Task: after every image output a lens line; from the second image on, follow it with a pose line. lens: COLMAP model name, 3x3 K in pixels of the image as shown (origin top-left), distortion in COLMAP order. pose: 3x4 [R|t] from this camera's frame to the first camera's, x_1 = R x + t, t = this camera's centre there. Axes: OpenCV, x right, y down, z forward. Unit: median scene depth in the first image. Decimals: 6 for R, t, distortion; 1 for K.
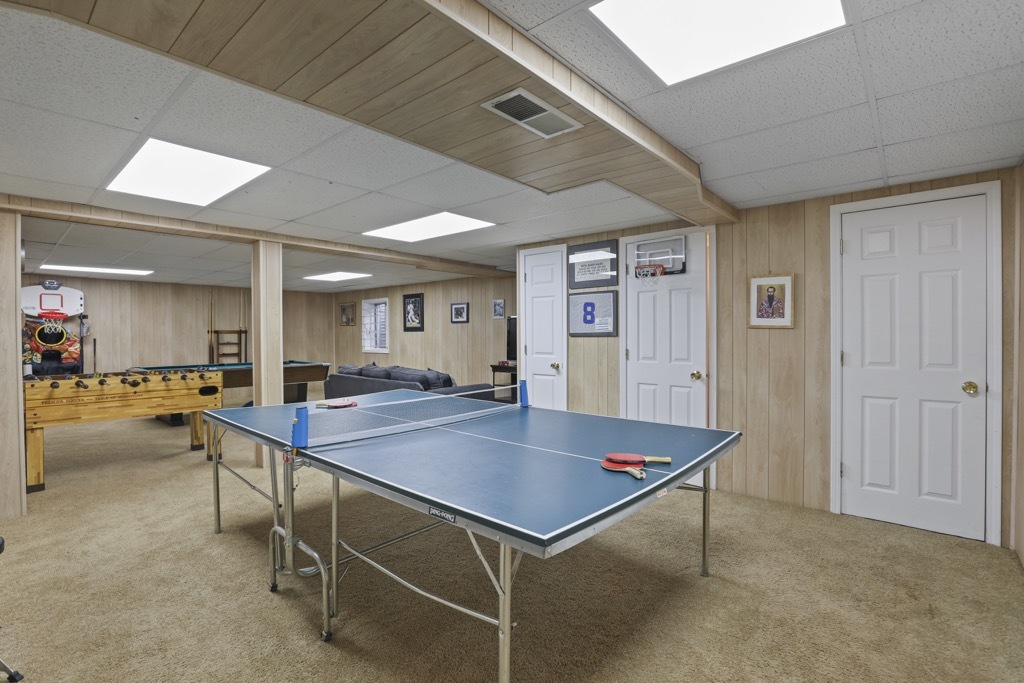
lens RADIAL K [[471.5, 0, 515.2], [0, 471.5, 335.2], [0, 0, 1]] dist [-0.030215, 0.000936]
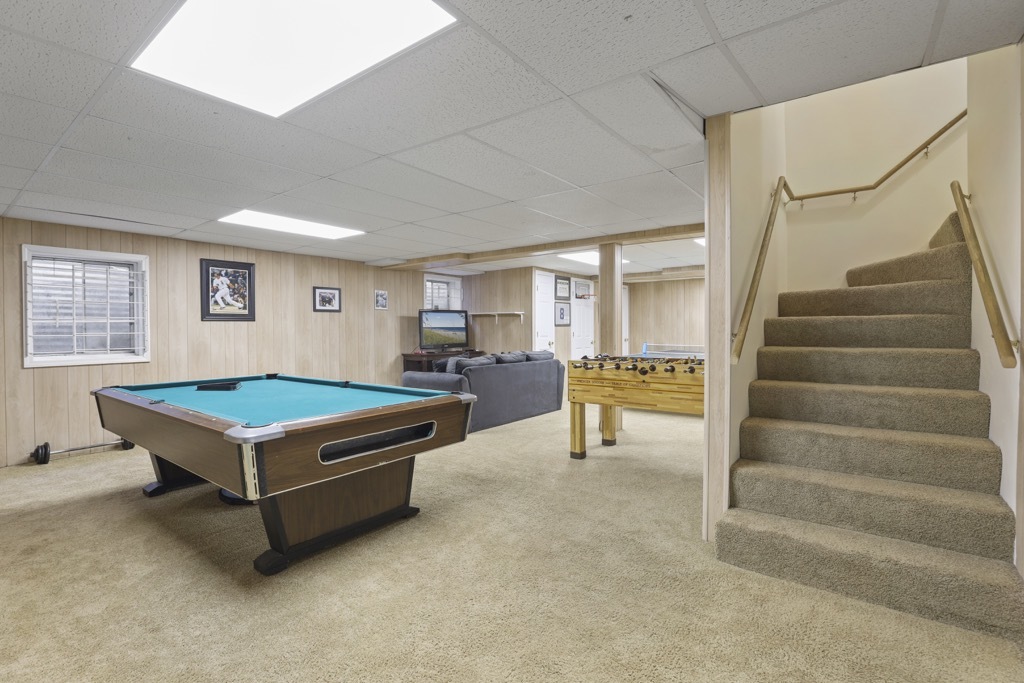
lens RADIAL K [[471.5, 0, 515.2], [0, 471.5, 335.2], [0, 0, 1]] dist [-0.030215, 0.000936]
pose [[-0.066742, -0.006880, 0.997747, -0.965762], [0.013174, 0.999883, 0.007776, 0.012465], [-0.997683, 0.013663, -0.066644, 0.743201]]
